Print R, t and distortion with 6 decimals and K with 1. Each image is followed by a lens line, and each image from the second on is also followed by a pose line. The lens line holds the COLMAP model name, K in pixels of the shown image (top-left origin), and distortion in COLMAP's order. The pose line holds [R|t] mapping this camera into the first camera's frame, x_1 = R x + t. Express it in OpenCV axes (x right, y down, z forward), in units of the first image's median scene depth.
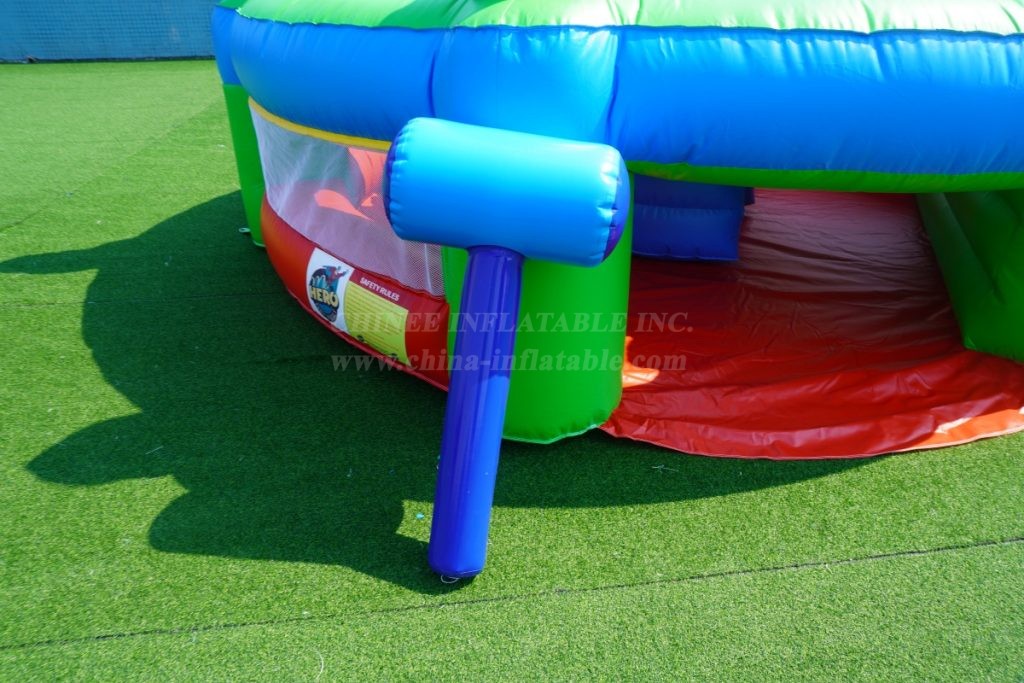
lens RADIAL K [[682.5, 0, 510.6], [0, 682.5, 340.8], [0, 0, 1]] dist [-0.019235, 0.004318]
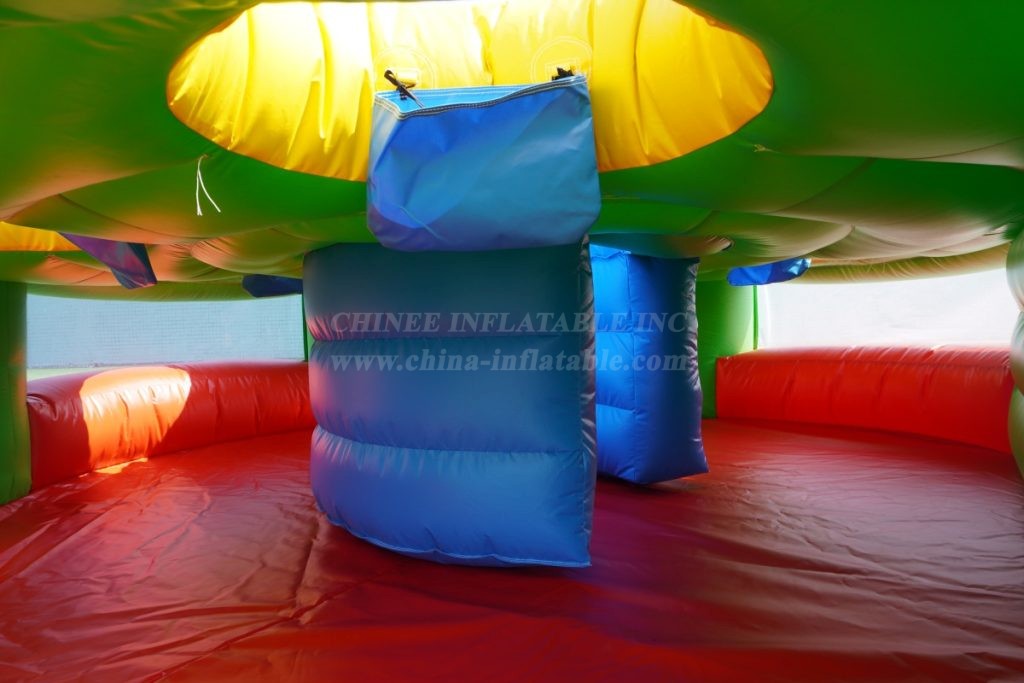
lens RADIAL K [[682.5, 0, 517.2], [0, 682.5, 339.9], [0, 0, 1]] dist [-0.019235, 0.004318]
pose [[0.987211, -0.027871, -0.156964, 0.352203], [-0.044750, 0.896564, -0.440648, -0.049079], [0.153009, 0.442037, 0.883850, 0.504404]]
